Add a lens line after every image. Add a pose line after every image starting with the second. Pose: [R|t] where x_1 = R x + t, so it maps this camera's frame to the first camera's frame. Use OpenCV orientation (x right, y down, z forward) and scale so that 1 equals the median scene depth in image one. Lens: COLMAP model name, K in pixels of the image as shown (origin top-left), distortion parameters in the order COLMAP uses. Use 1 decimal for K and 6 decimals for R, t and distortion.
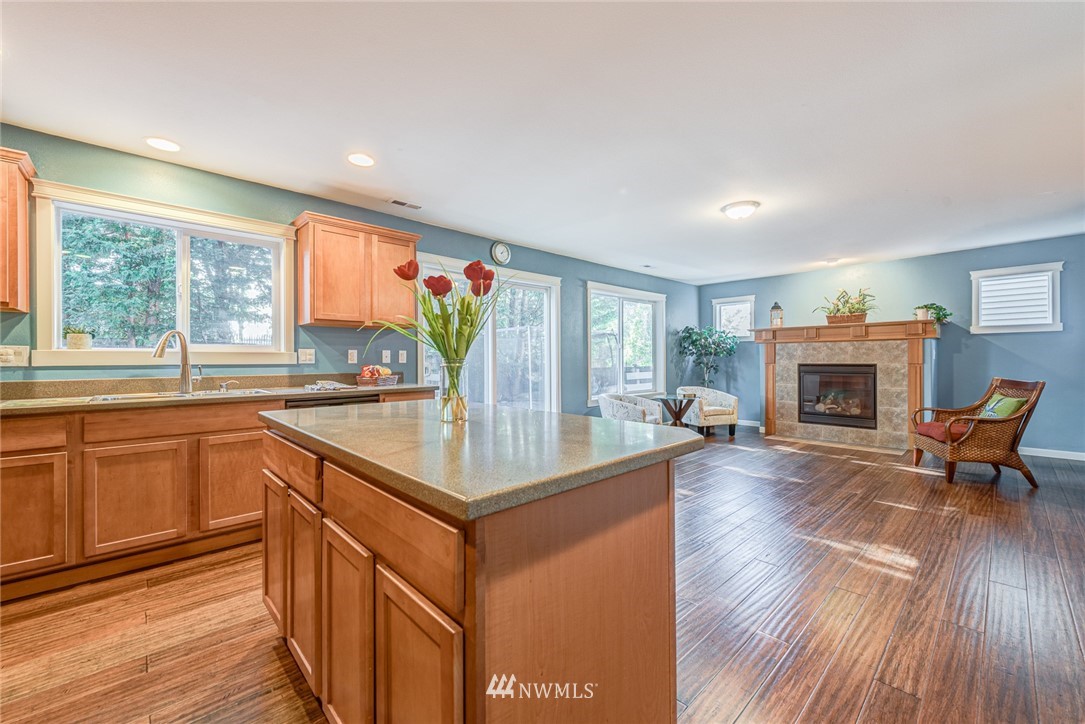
lens RADIAL K [[437.3, 0, 541.5], [0, 437.3, 357.7], [0, 0, 1]] dist [-0.000572, -0.000850]
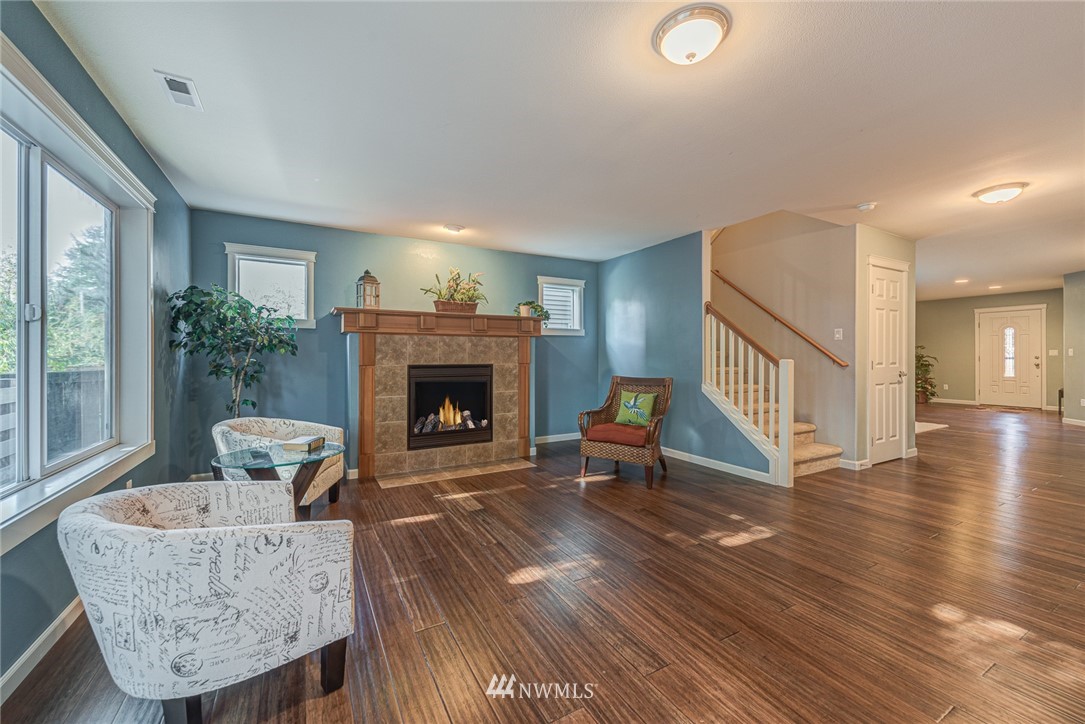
lens RADIAL K [[425.9, 0, 541.0], [0, 425.9, 357.7], [0, 0, 1]] dist [0.010651, -0.001095]
pose [[0.237625, 0.001588, 0.971356, -0.016689], [-0.002056, 0.999997, -0.001131, 0.002429], [-0.971355, -0.001729, 0.237627, 0.696286]]
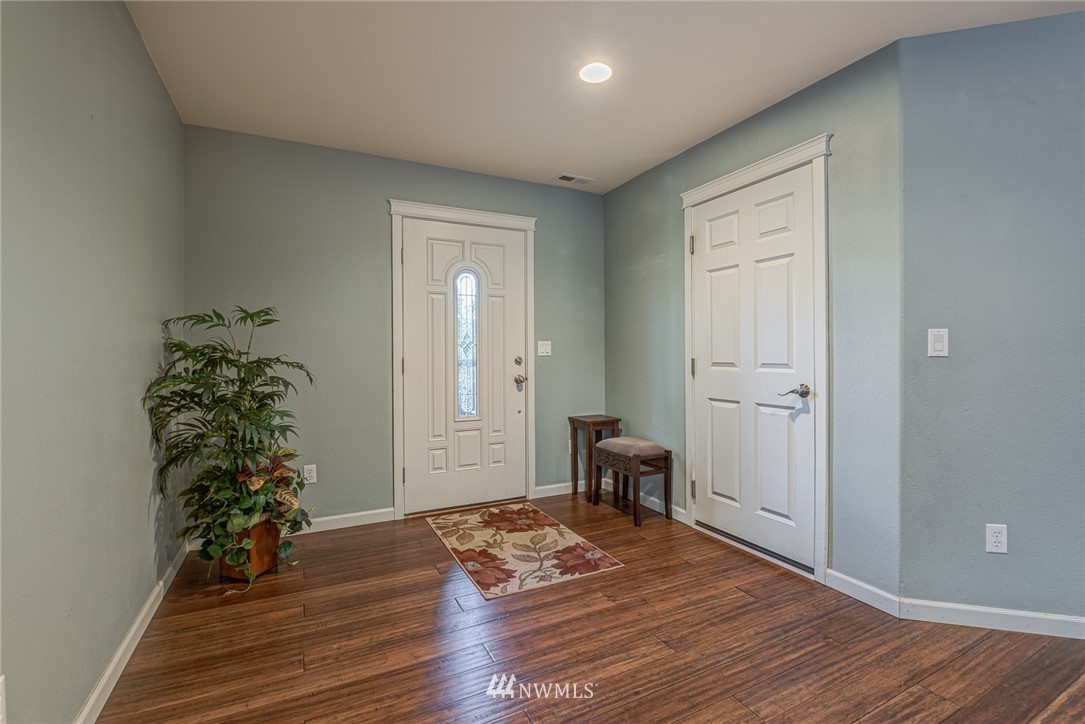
lens RADIAL K [[481.5, 0, 538.3], [0, 481.5, 353.1], [0, 0, 1]] dist [-0.001651, -0.000004]
pose [[-0.956664, 0.001431, 0.291190, 1.682602], [0.000708, 0.999996, -0.002591, -0.011885], [-0.291193, -0.002273, -0.956662, -0.056669]]
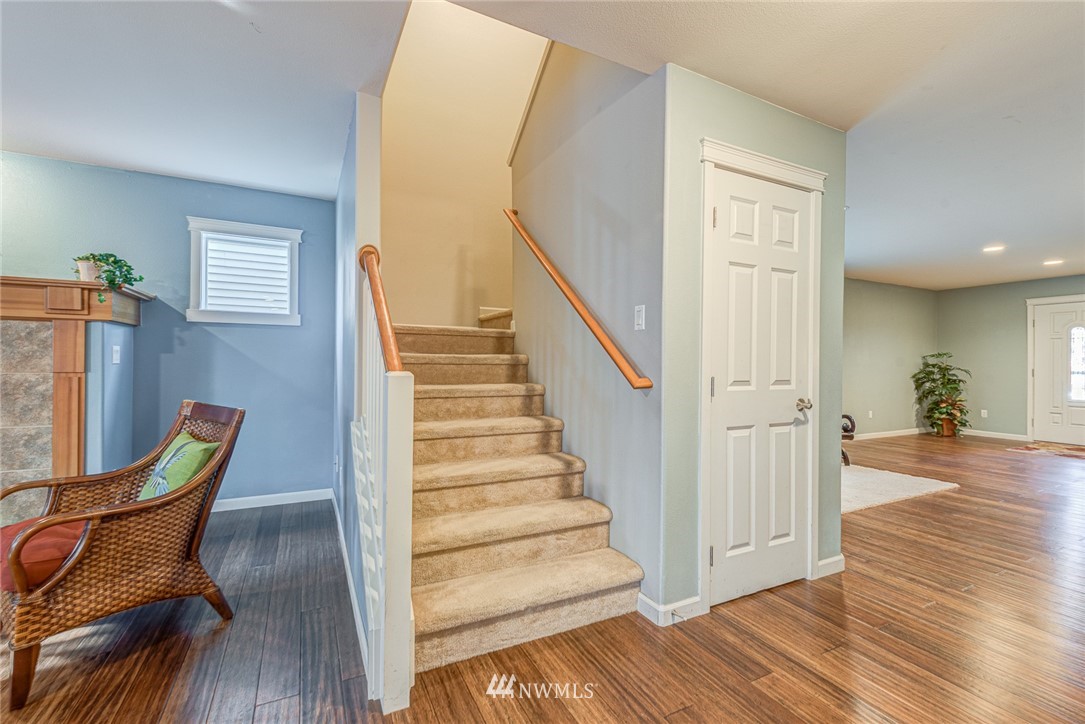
lens RADIAL K [[471.8, 0, 544.0], [0, 471.8, 363.8], [0, 0, 1]] dist [0.000271, 0.000019]
pose [[0.278105, 0.005000, 0.960538, 0.465722], [-0.014630, 0.999893, -0.000969, -0.002420], [-0.960439, -0.013783, 0.278148, 0.328019]]
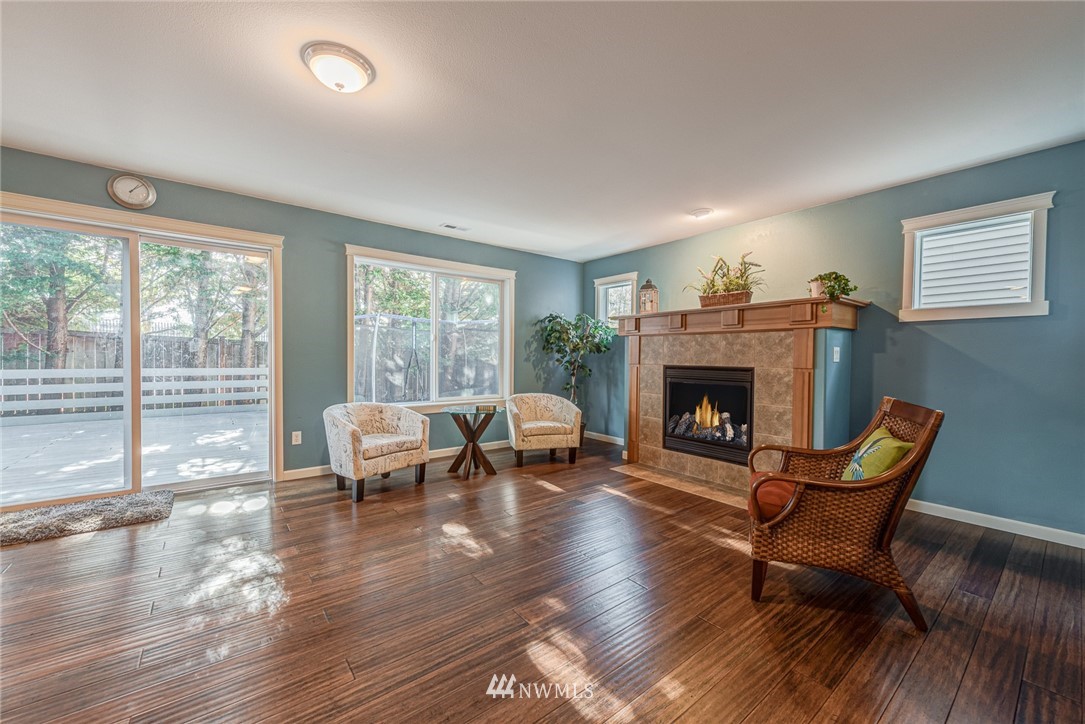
lens RADIAL K [[425.9, 0, 551.3], [0, 425.9, 365.1], [0, 0, 1]] dist [0.010651, -0.001095]
pose [[0.997388, 0.015611, -0.070517, 0.496656], [-0.013880, 0.999592, 0.024969, -0.001119], [0.070878, -0.023925, 0.997198, 0.330650]]
